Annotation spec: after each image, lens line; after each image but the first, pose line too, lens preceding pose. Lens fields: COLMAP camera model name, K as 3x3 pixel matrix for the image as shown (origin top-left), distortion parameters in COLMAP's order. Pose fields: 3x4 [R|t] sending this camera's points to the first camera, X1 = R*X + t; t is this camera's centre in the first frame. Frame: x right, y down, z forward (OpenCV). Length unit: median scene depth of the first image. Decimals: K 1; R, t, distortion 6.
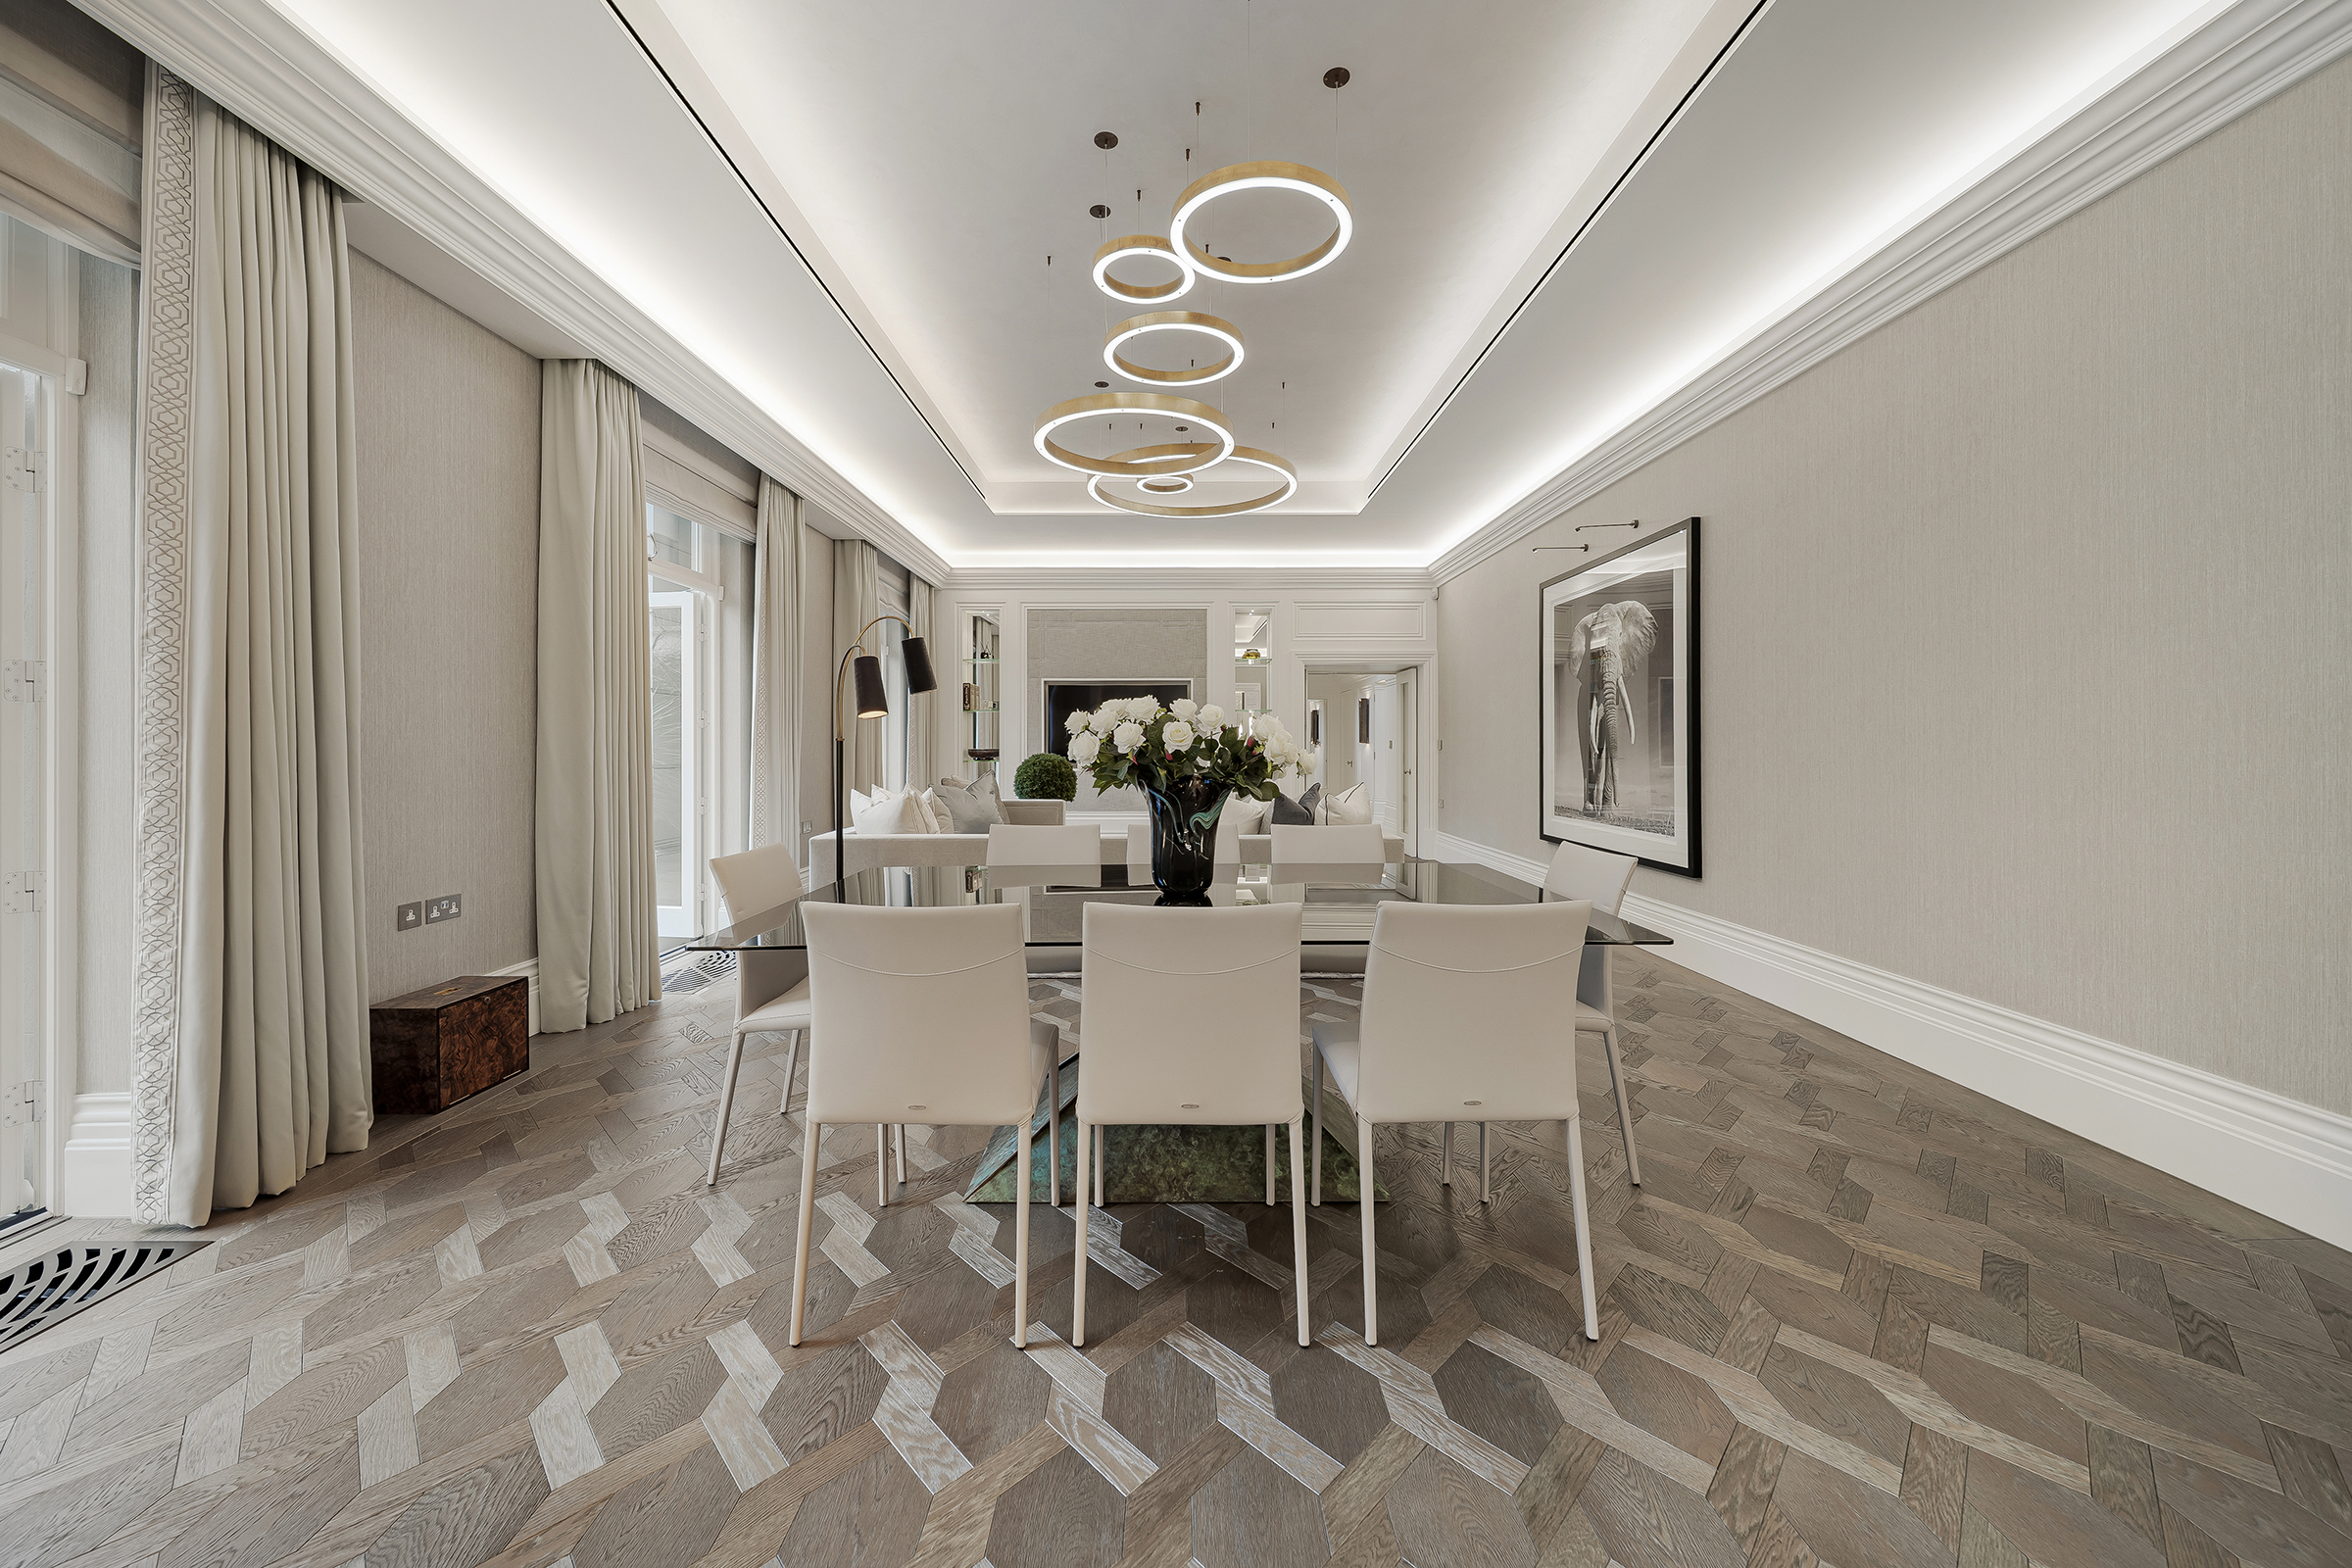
lens RADIAL K [[958.4, 0, 1181.8], [0, 958.4, 748.6], [0, 0, 1]] dist [-0.035689, -0.000003]
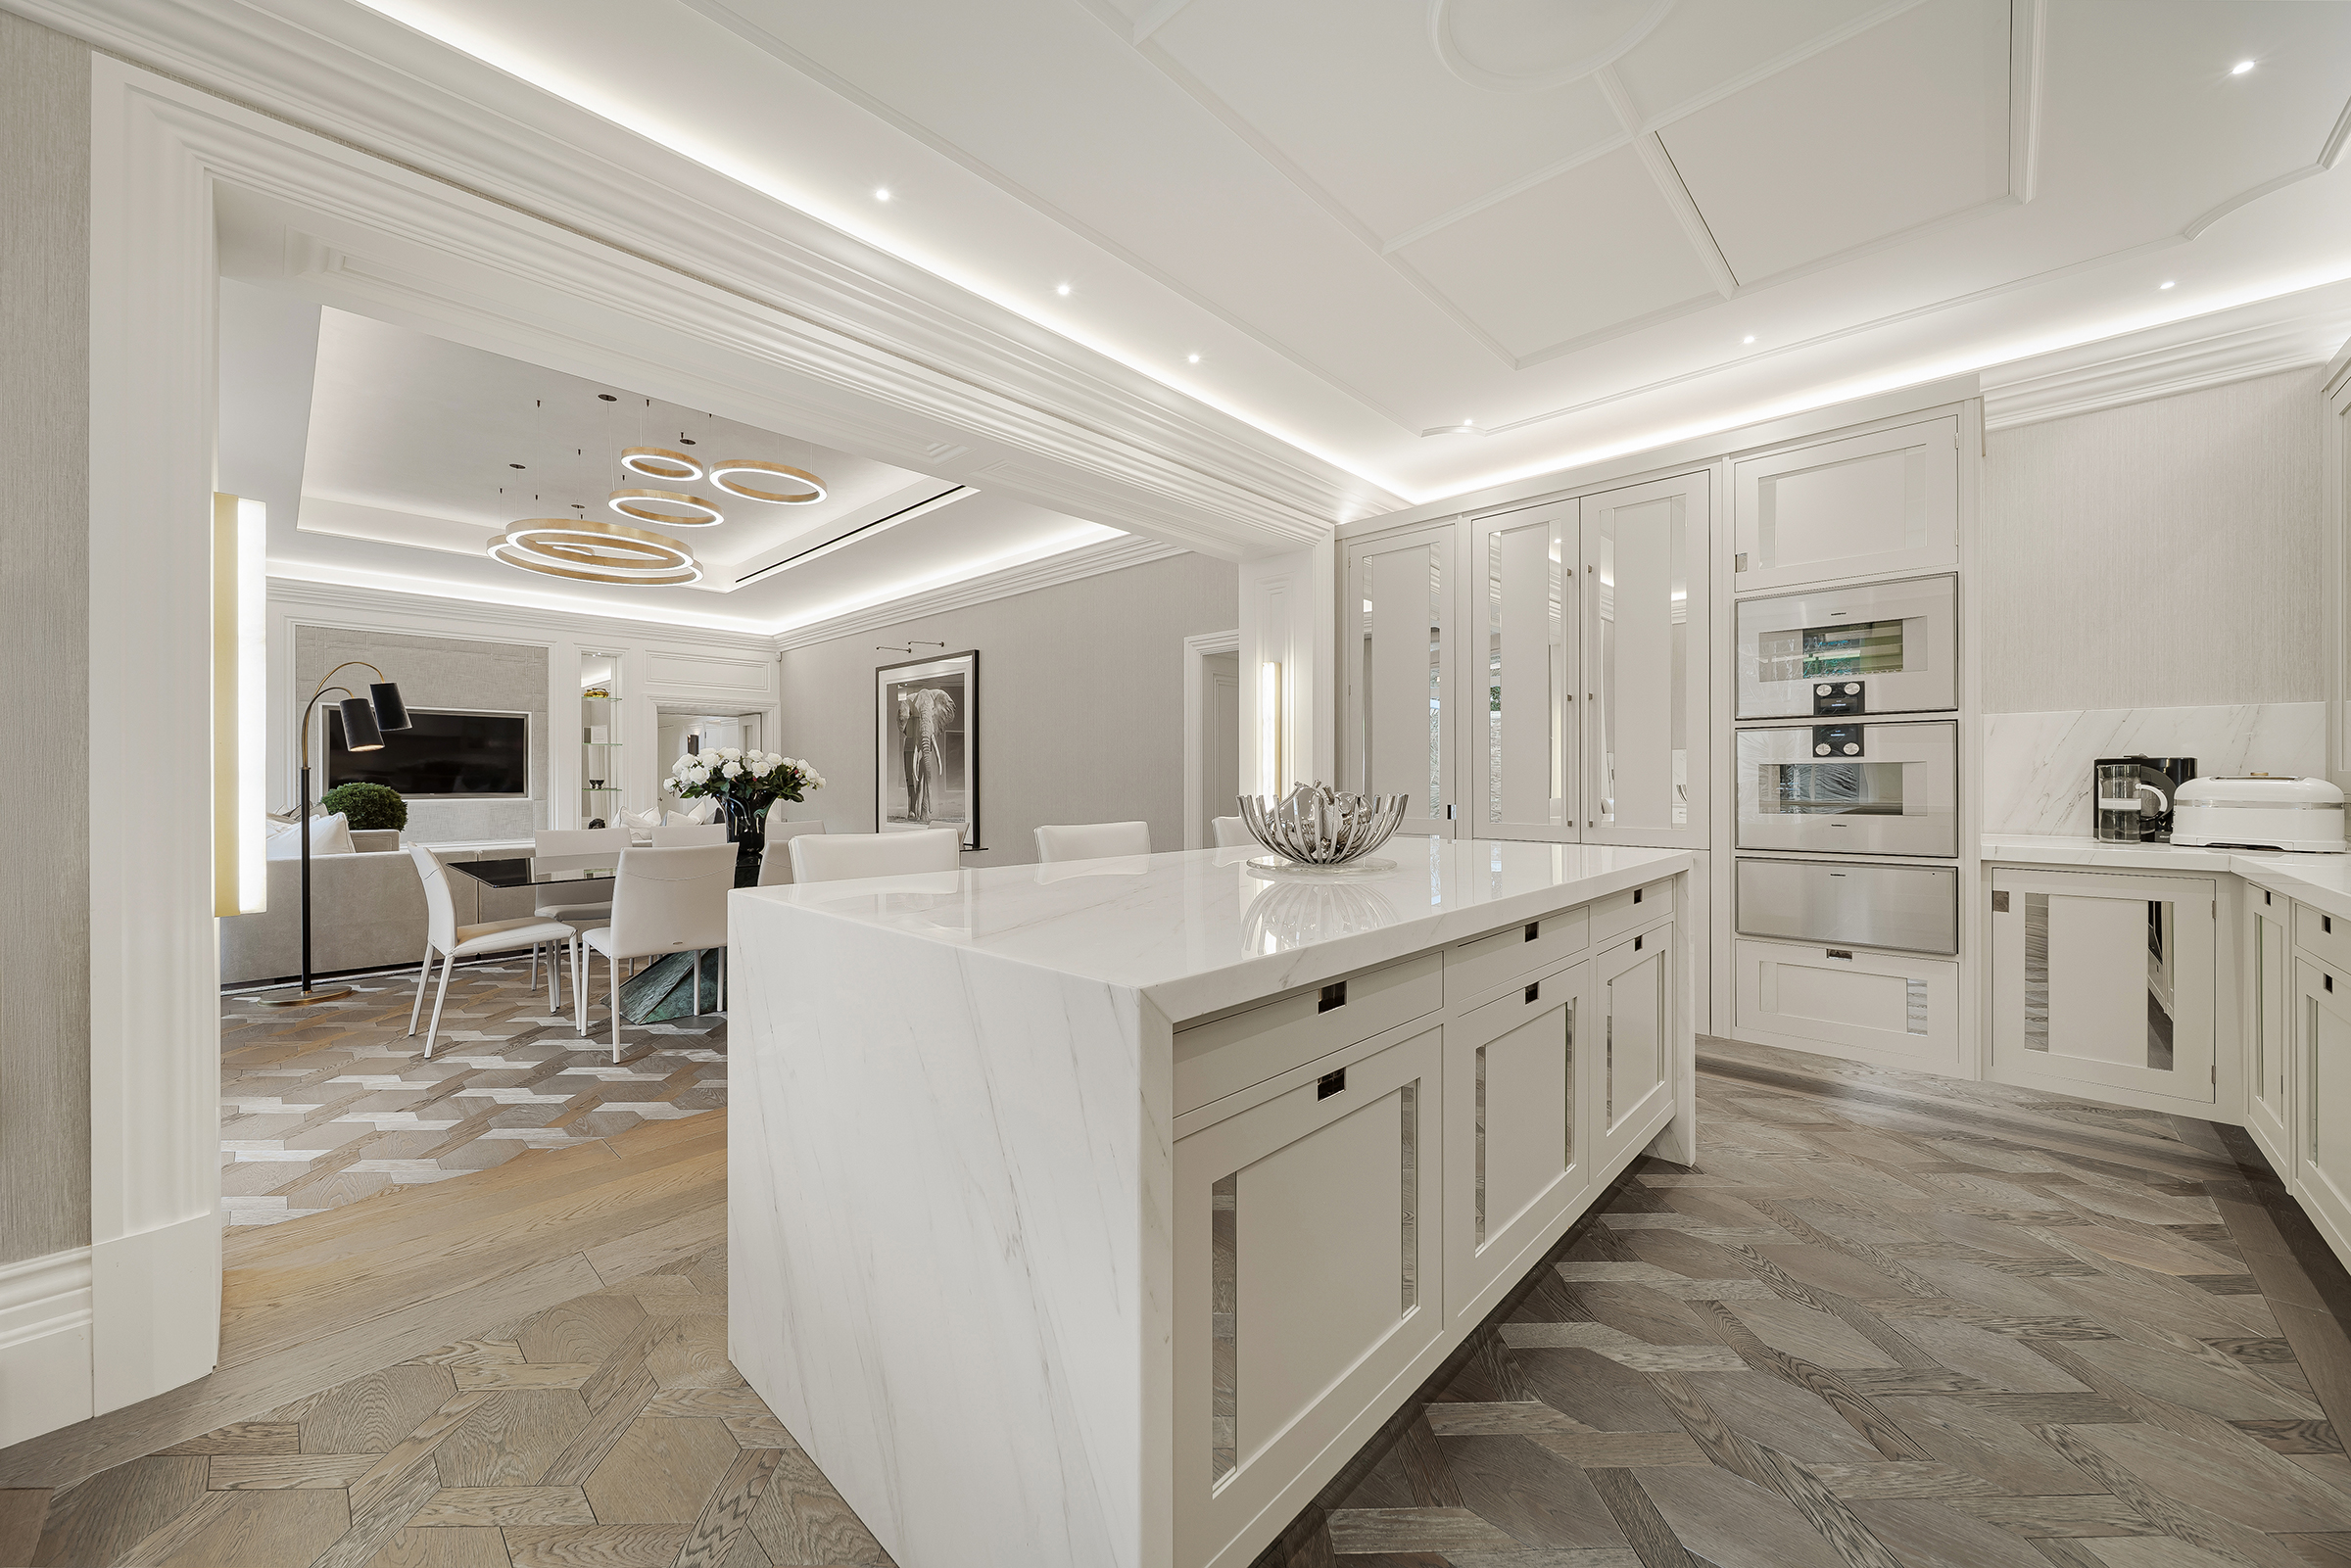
lens RADIAL K [[840.3, 0, 1168.8], [0, 840.3, 787.9], [0, 0, 1]] dist [0.000011, 0.000005]
pose [[0.733415, -0.006241, 0.679753, -0.227662], [0.000124, 0.999959, 0.009048, 0.003991], [-0.679782, -0.006552, 0.733385, -0.346596]]
